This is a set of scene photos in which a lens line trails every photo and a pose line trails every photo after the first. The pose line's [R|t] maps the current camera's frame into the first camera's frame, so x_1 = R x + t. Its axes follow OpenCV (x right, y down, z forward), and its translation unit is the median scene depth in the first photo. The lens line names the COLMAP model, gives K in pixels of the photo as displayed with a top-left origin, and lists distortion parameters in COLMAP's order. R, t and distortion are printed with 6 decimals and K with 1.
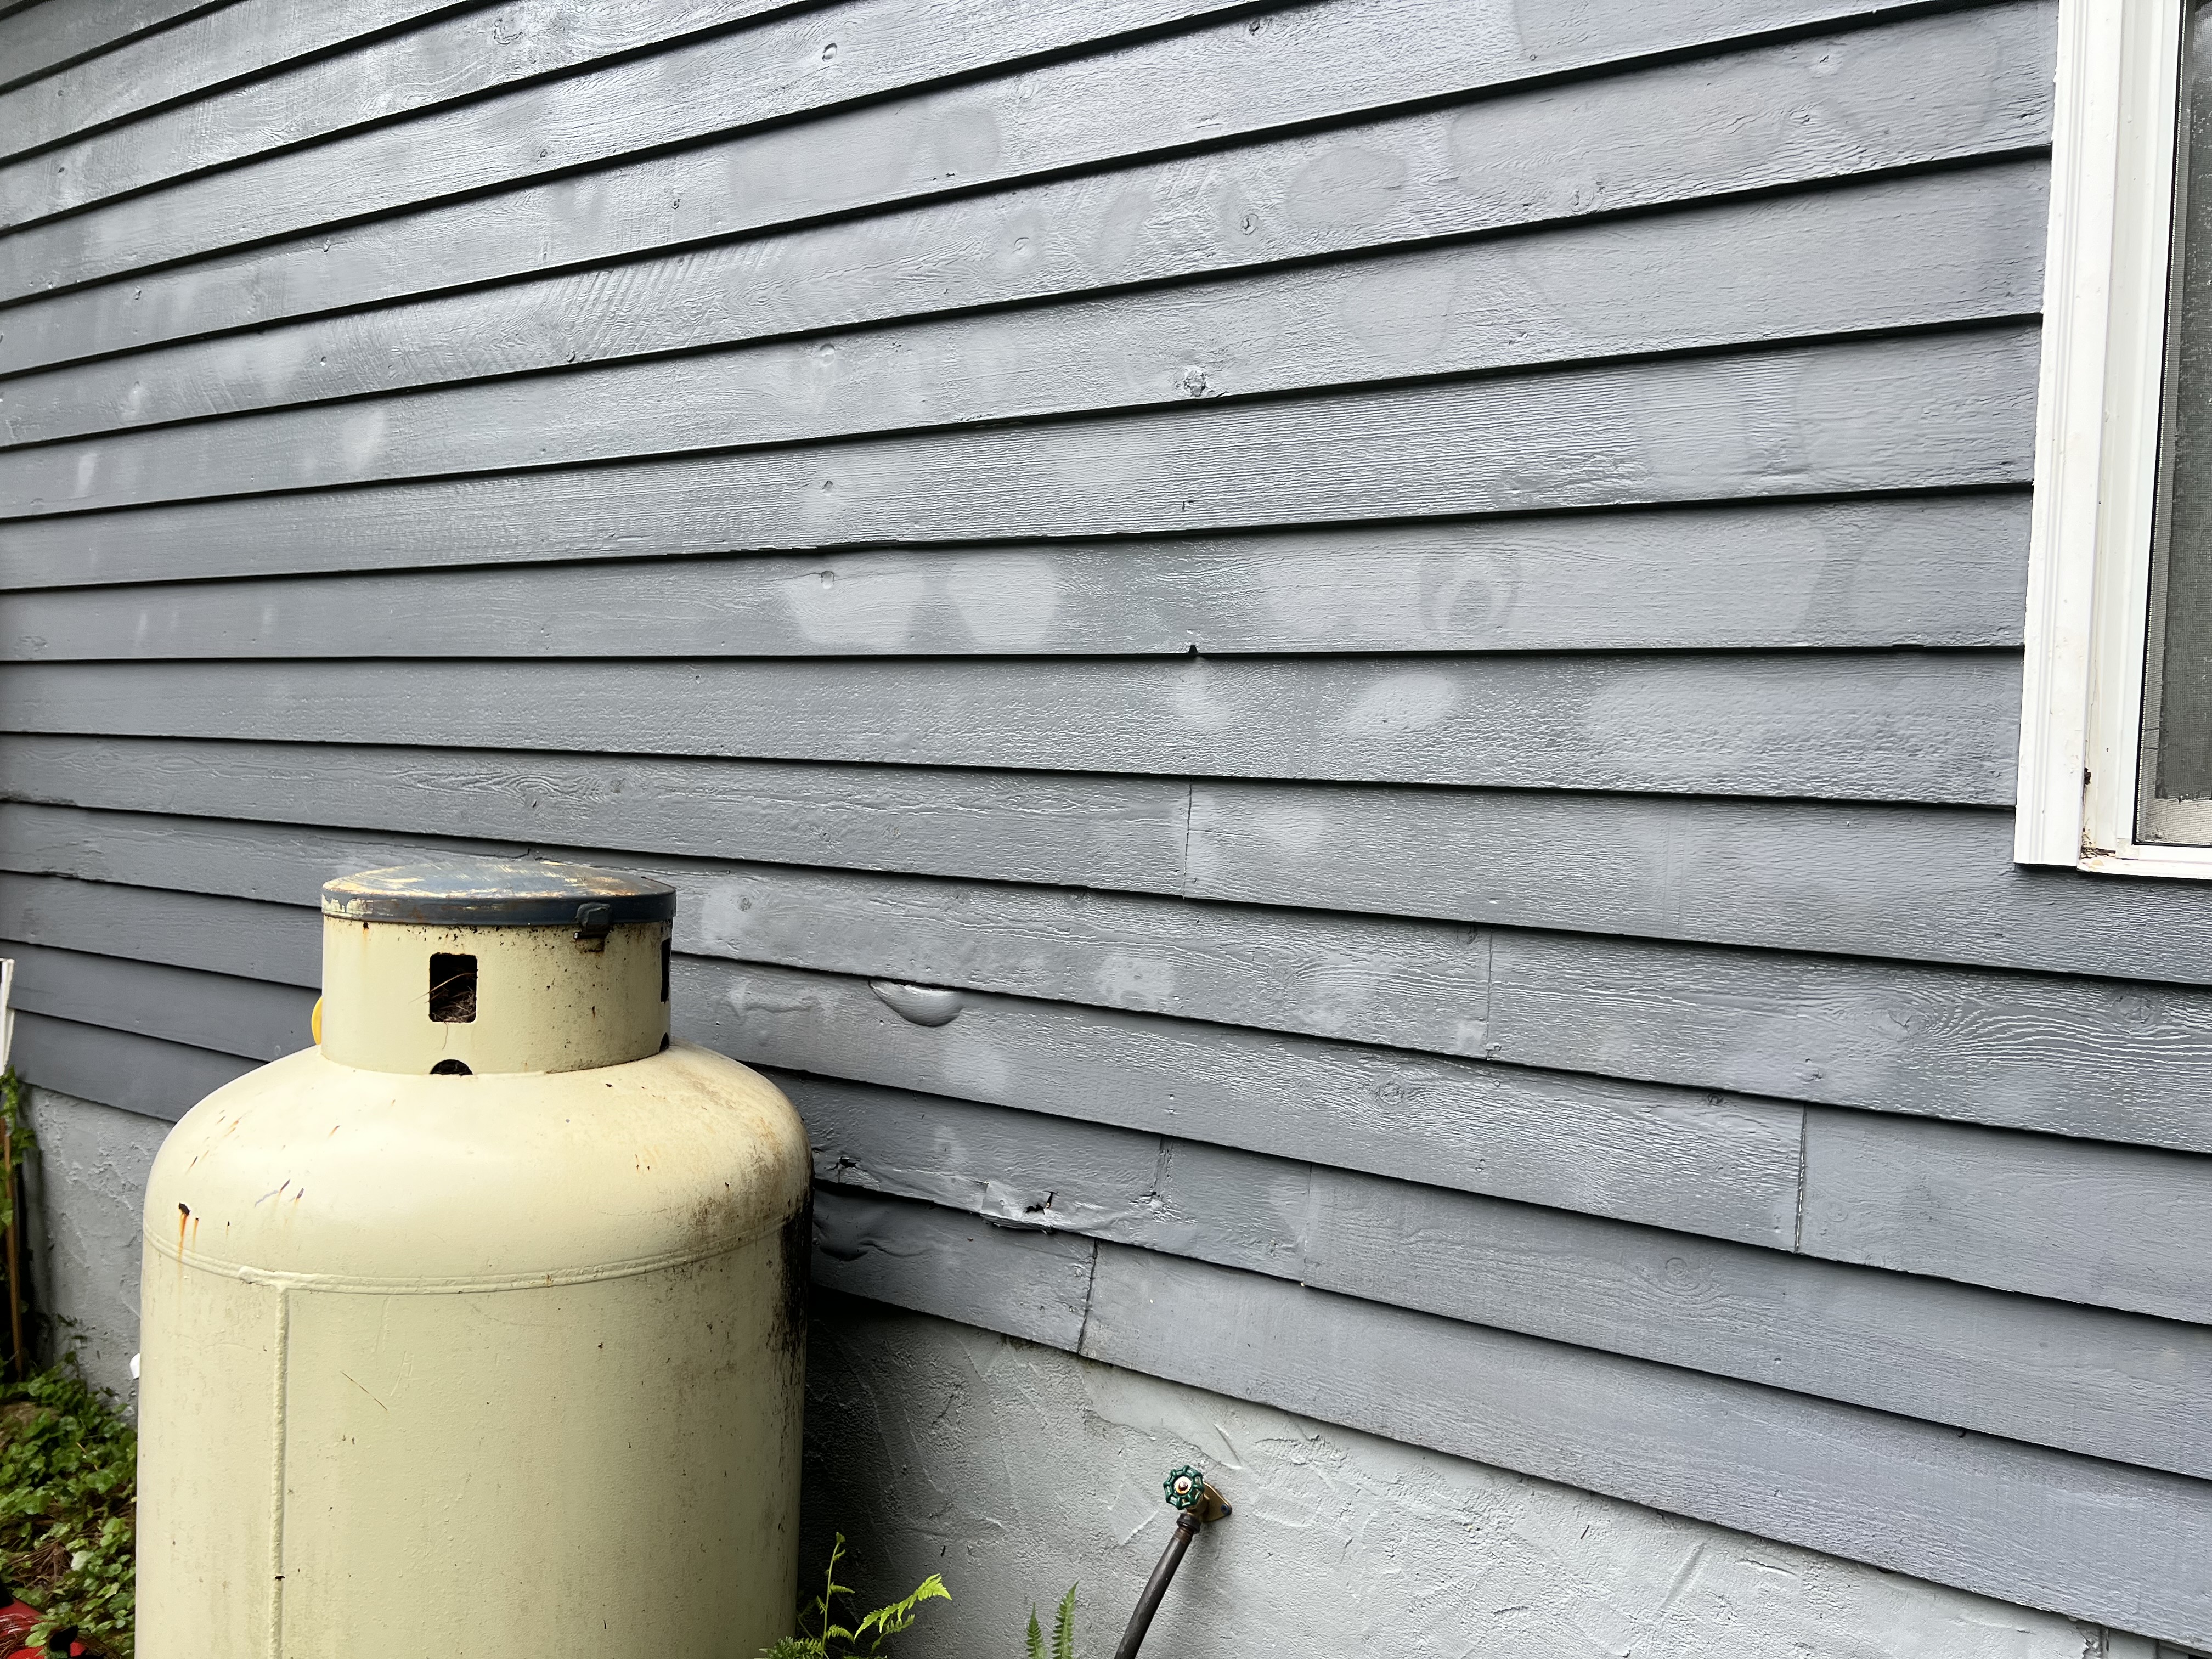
lens RADIAL K [[1705.9, 0, 1101.5], [0, 1705.9, 817.6], [0, 0, 1]] dist [0.062073, -0.065950]
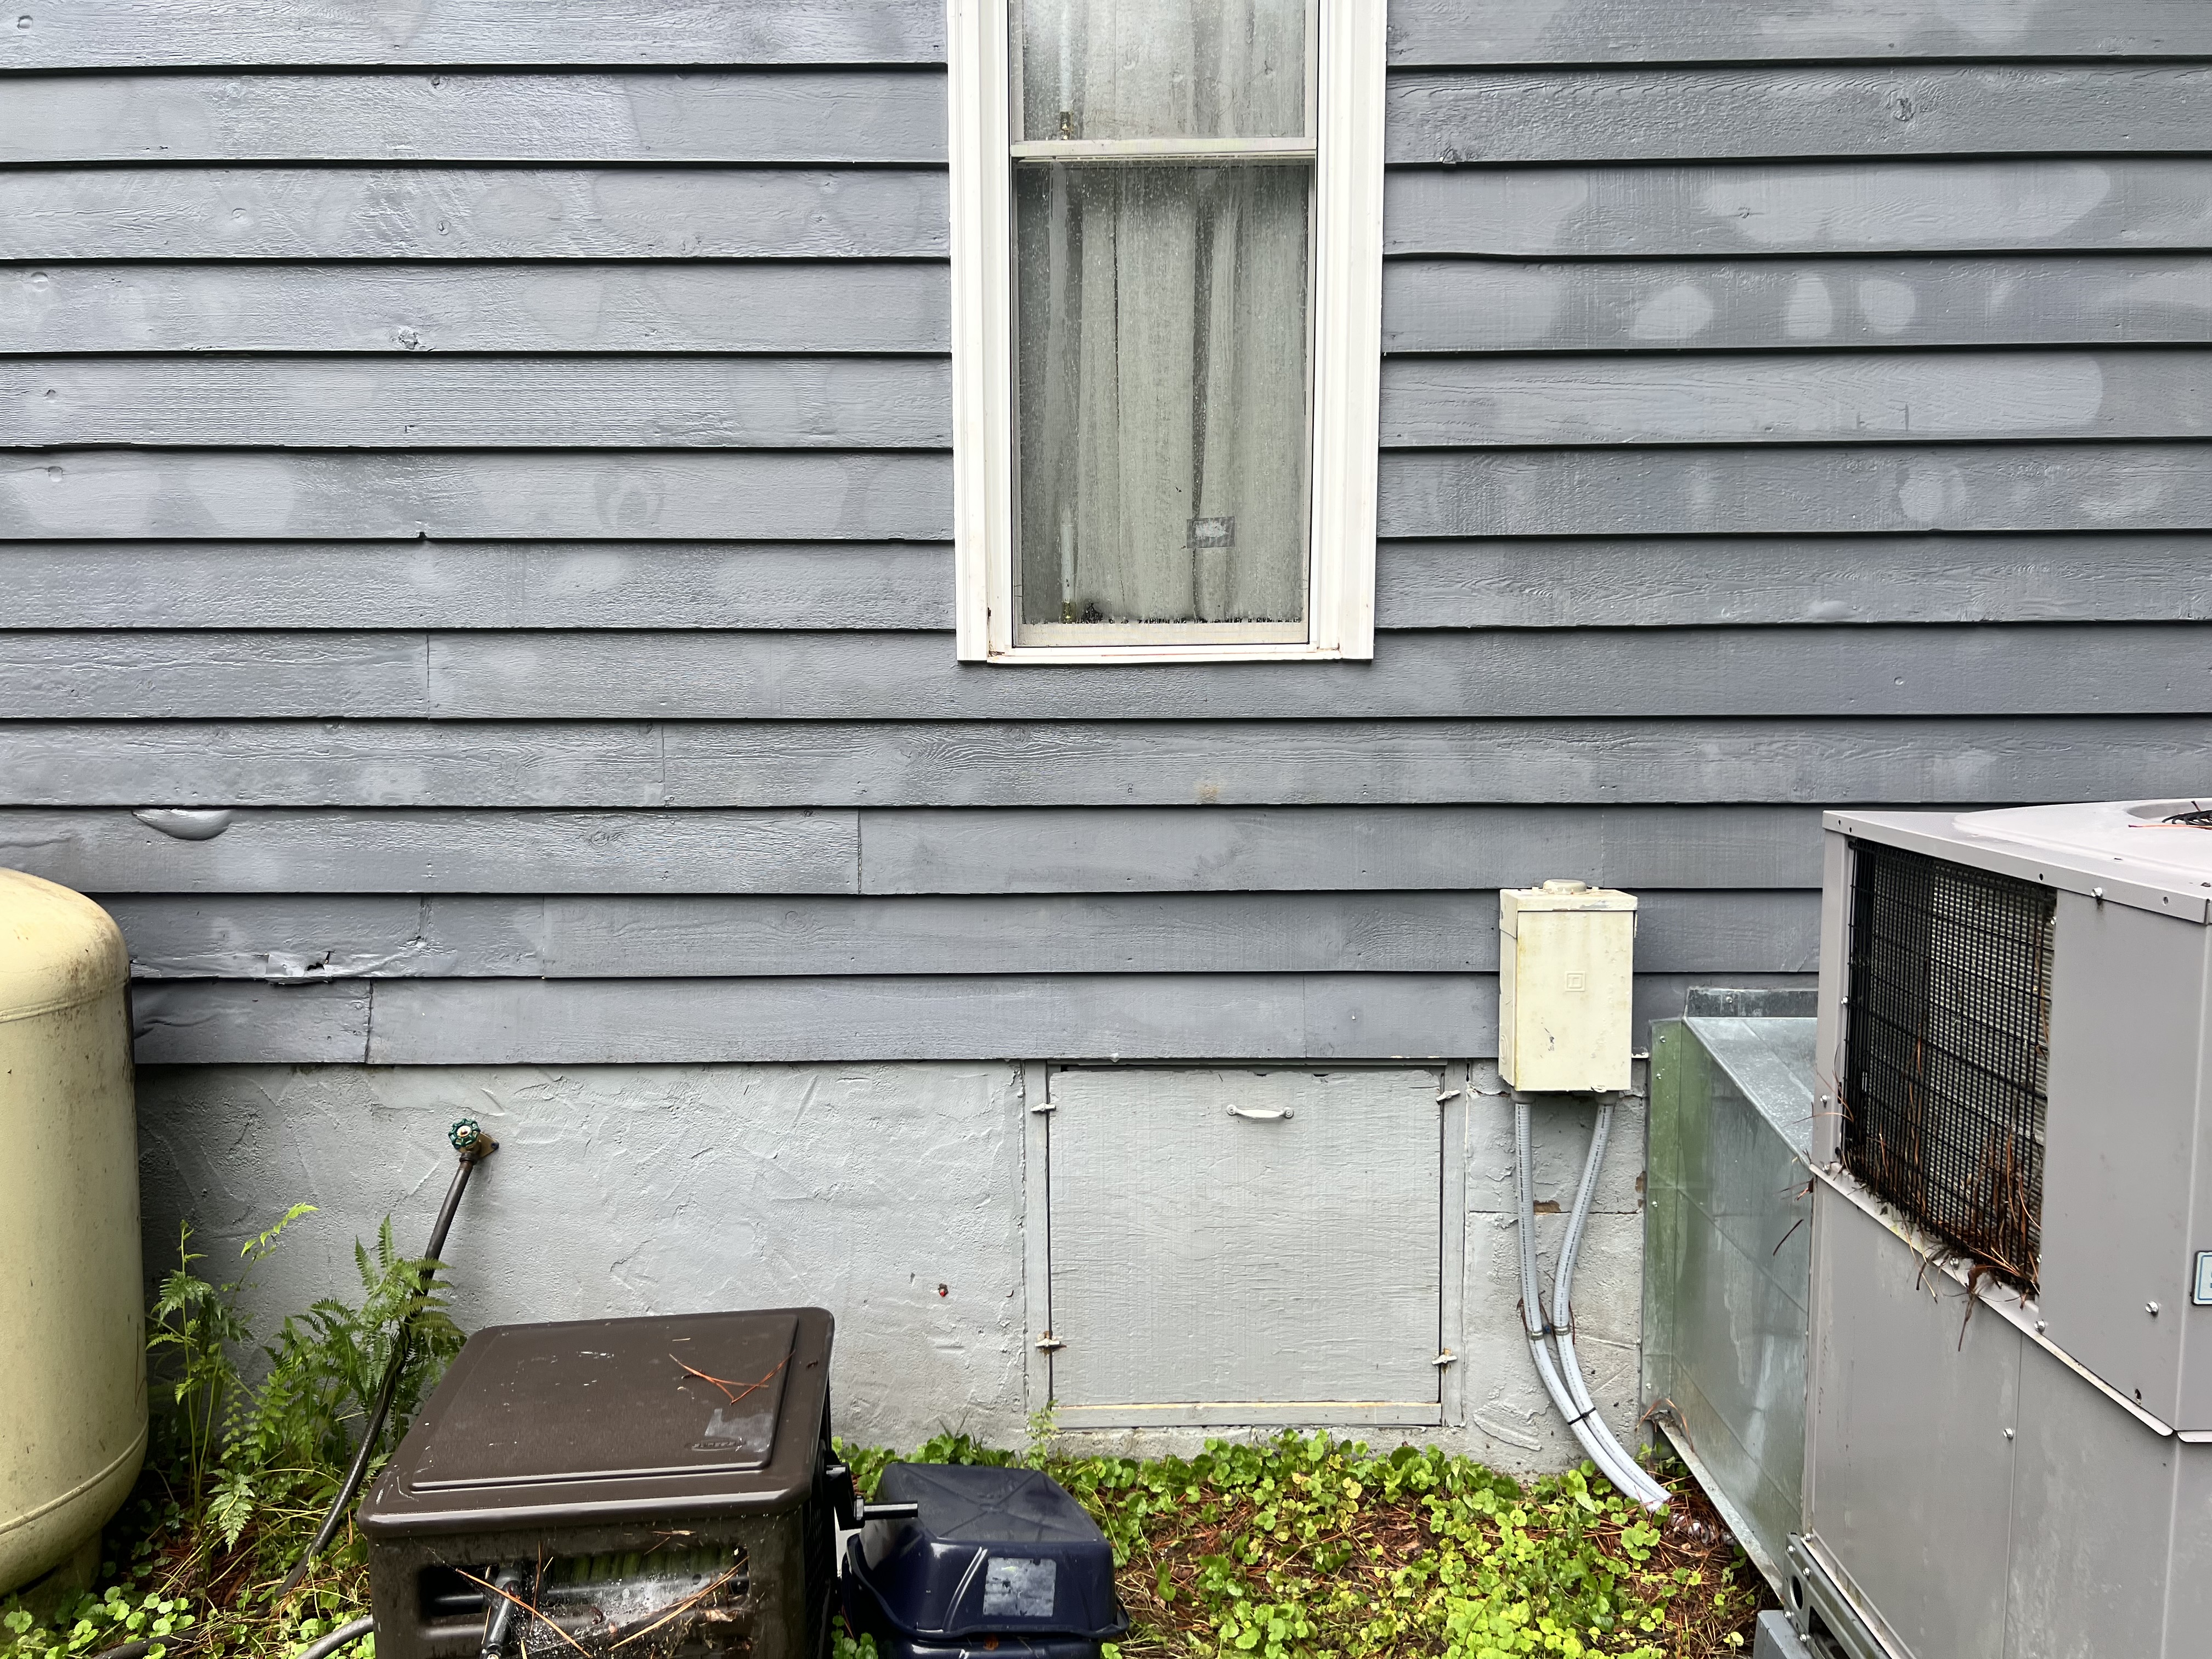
lens RADIAL K [[1705.9, 0, 1120.8], [0, 1705.9, 832.9], [0, 0, 1]] dist [0.062073, -0.065950]
pose [[0.834019, -0.083116, 0.545439, -0.272553], [0.051071, 0.995974, 0.073678, 0.070834], [-0.549367, -0.033592, 0.834906, -0.507139]]
